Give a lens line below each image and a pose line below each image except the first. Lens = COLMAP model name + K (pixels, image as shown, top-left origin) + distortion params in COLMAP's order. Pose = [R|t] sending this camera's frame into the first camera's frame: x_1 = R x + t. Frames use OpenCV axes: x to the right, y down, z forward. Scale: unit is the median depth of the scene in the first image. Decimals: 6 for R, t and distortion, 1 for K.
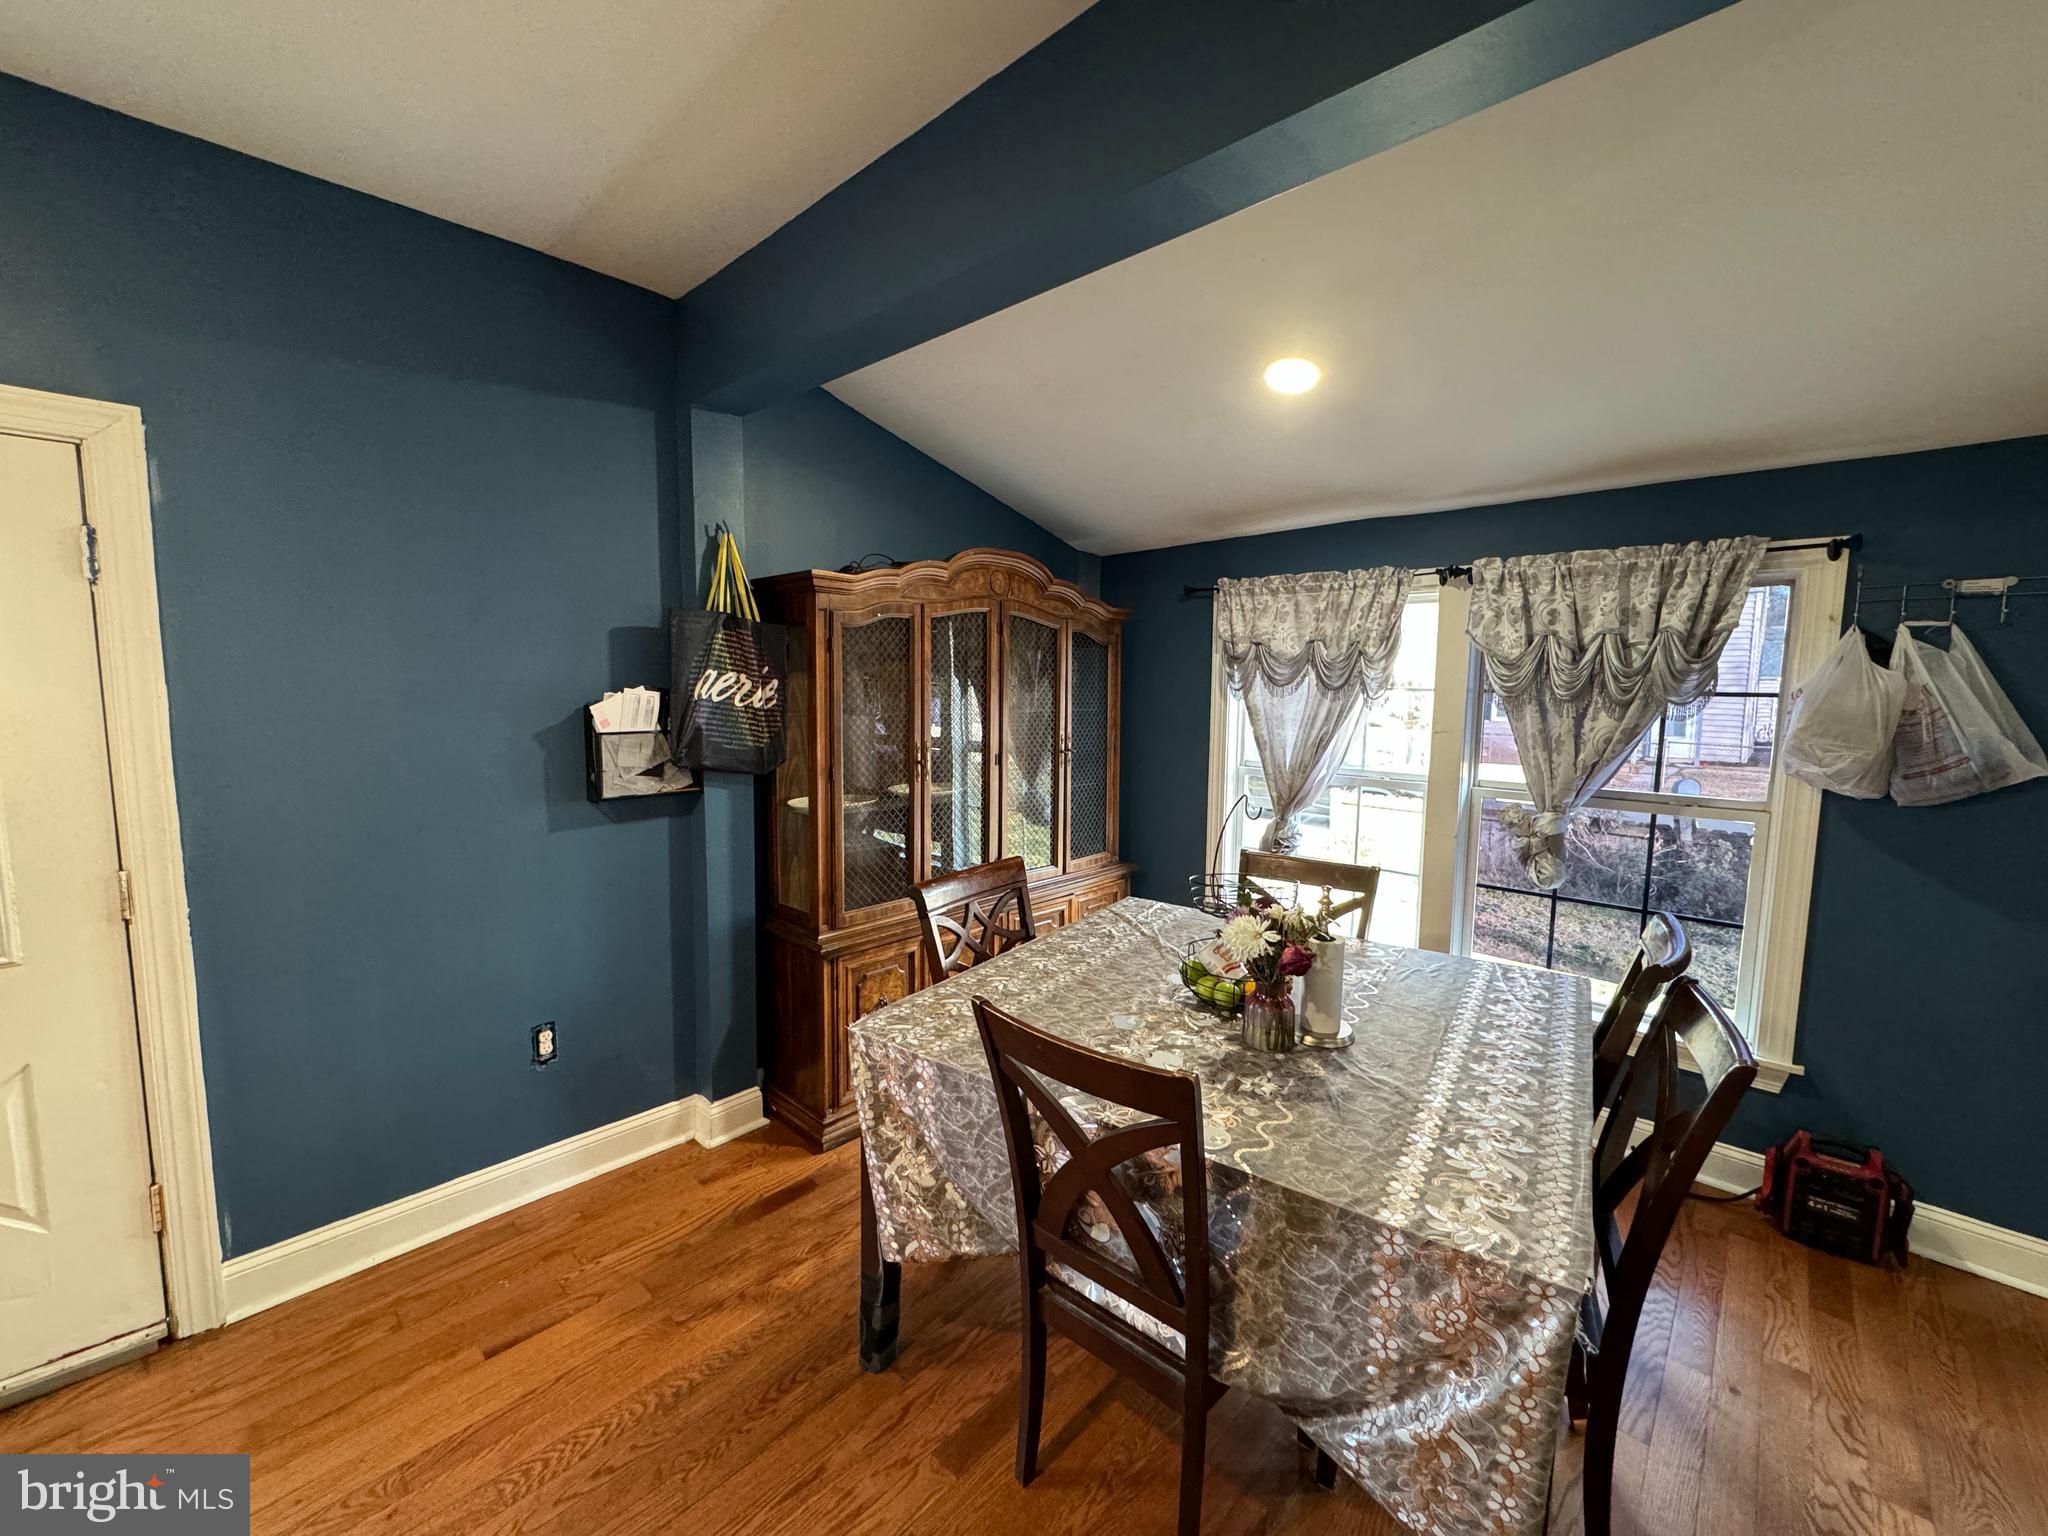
lens RADIAL K [[818.3, 0, 1022.4], [0, 818.3, 763.0], [0, 0, 1]] dist [-0.002644, 0.000779]
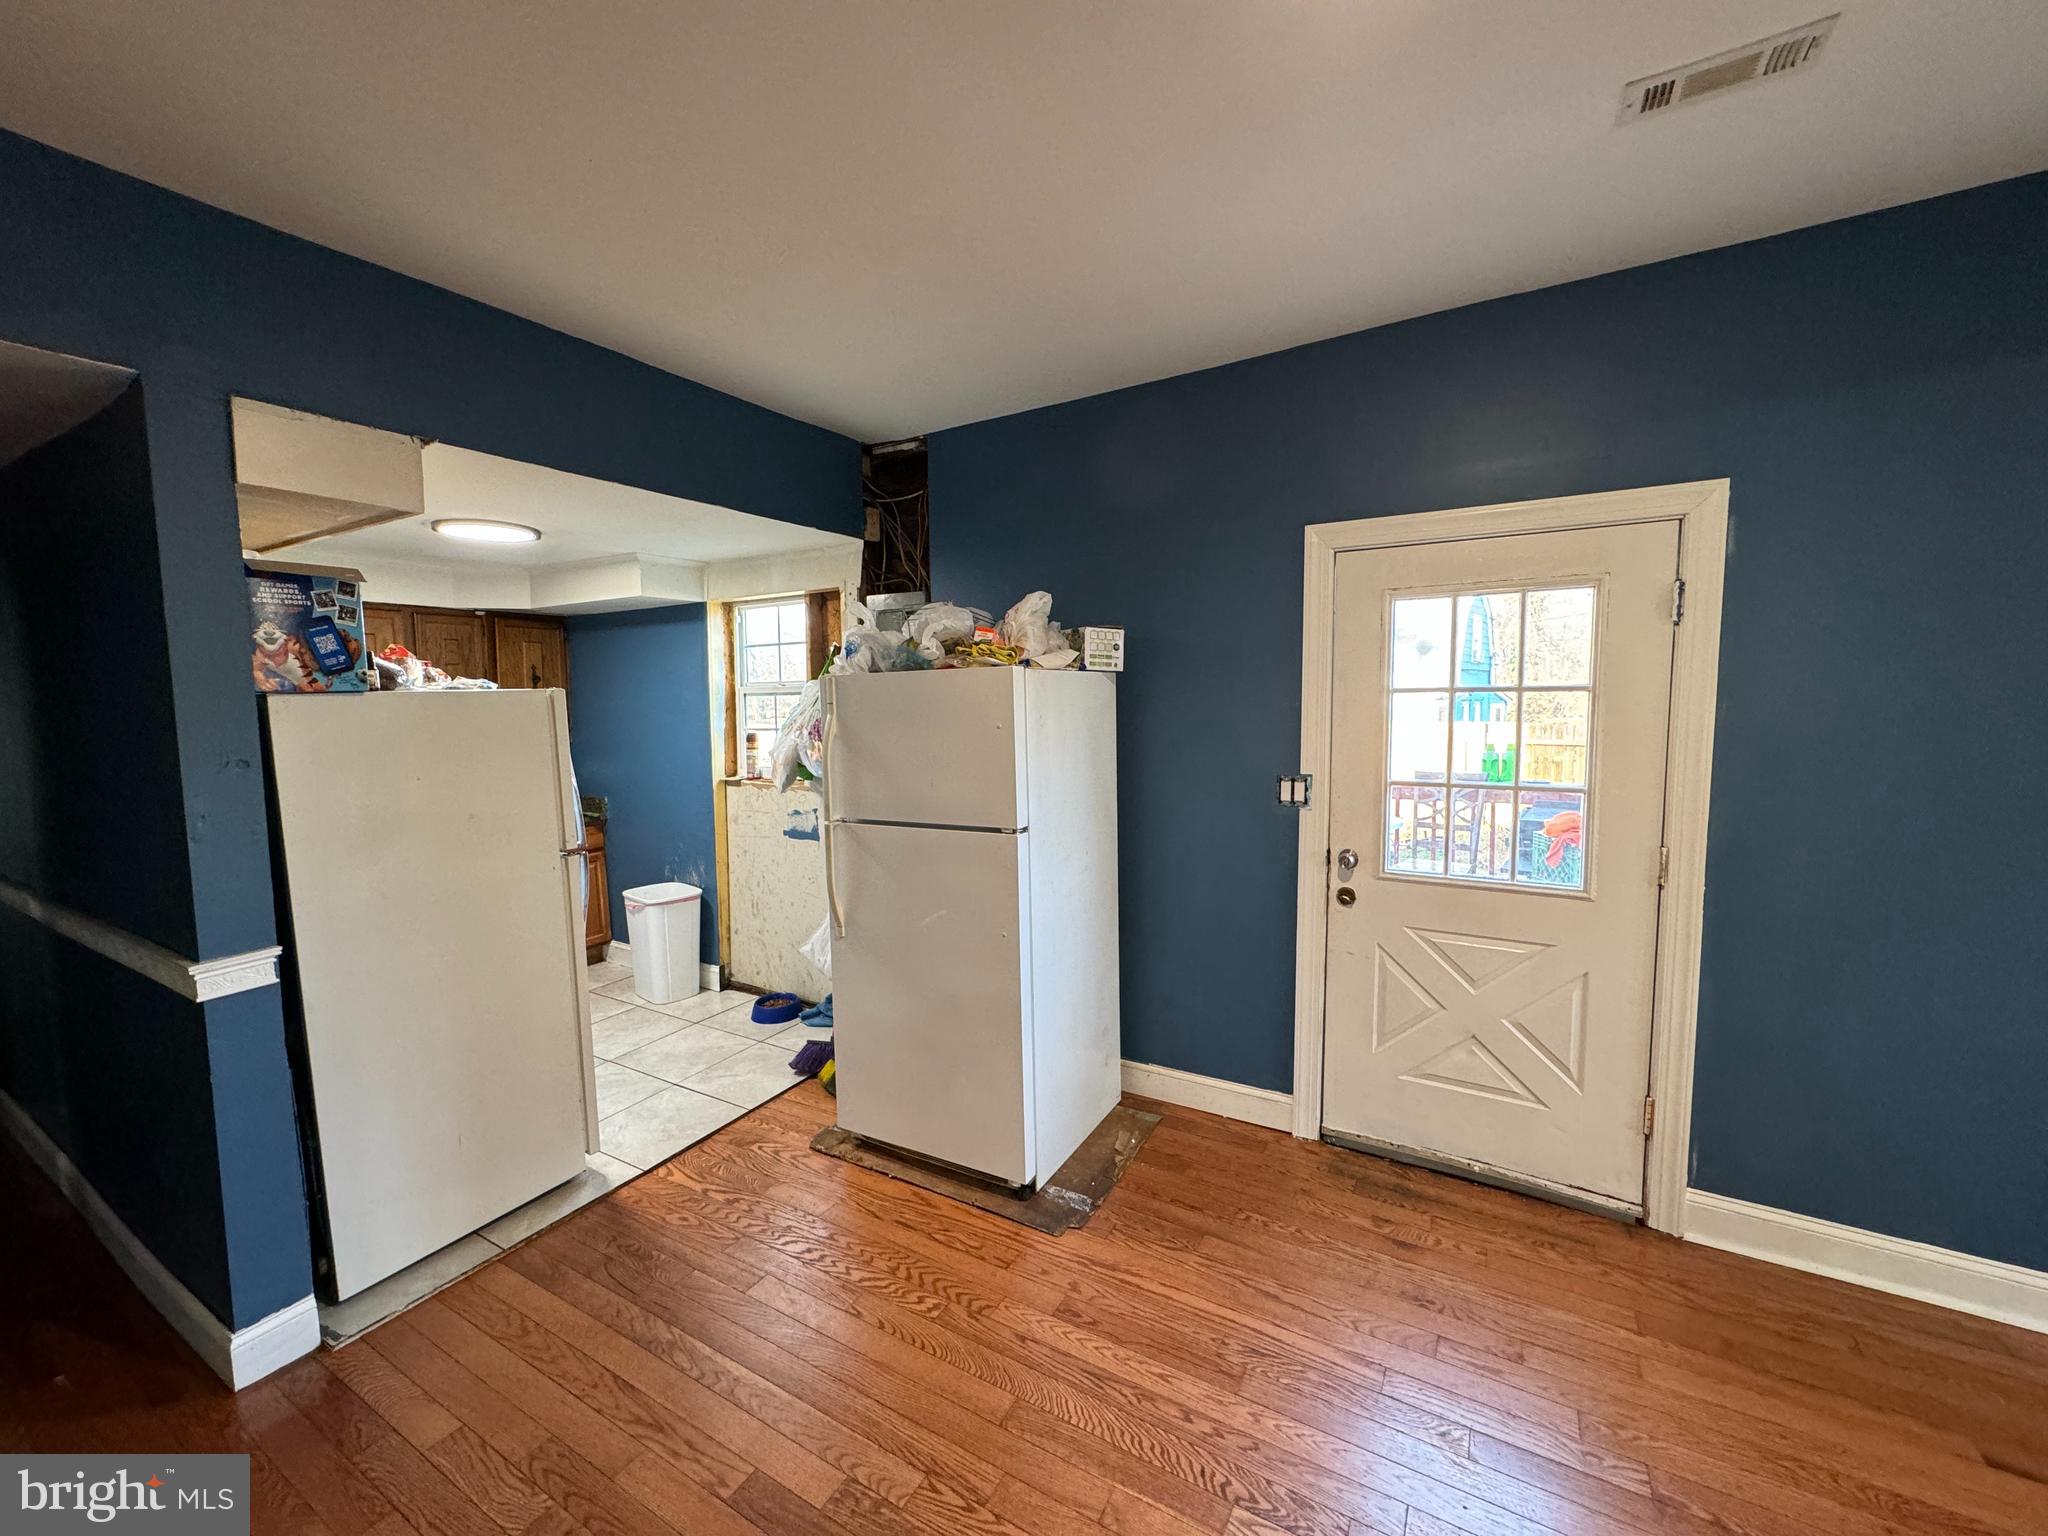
lens RADIAL K [[818.3, 0, 1024.7], [0, 818.3, 762.9], [0, 0, 1]] dist [-0.002644, 0.000779]
pose [[0.223337, 0.067314, -0.972414, -0.083082], [-0.089762, 0.994794, 0.048248, 0.027664], [0.970600, 0.076510, 0.228217, -0.267043]]
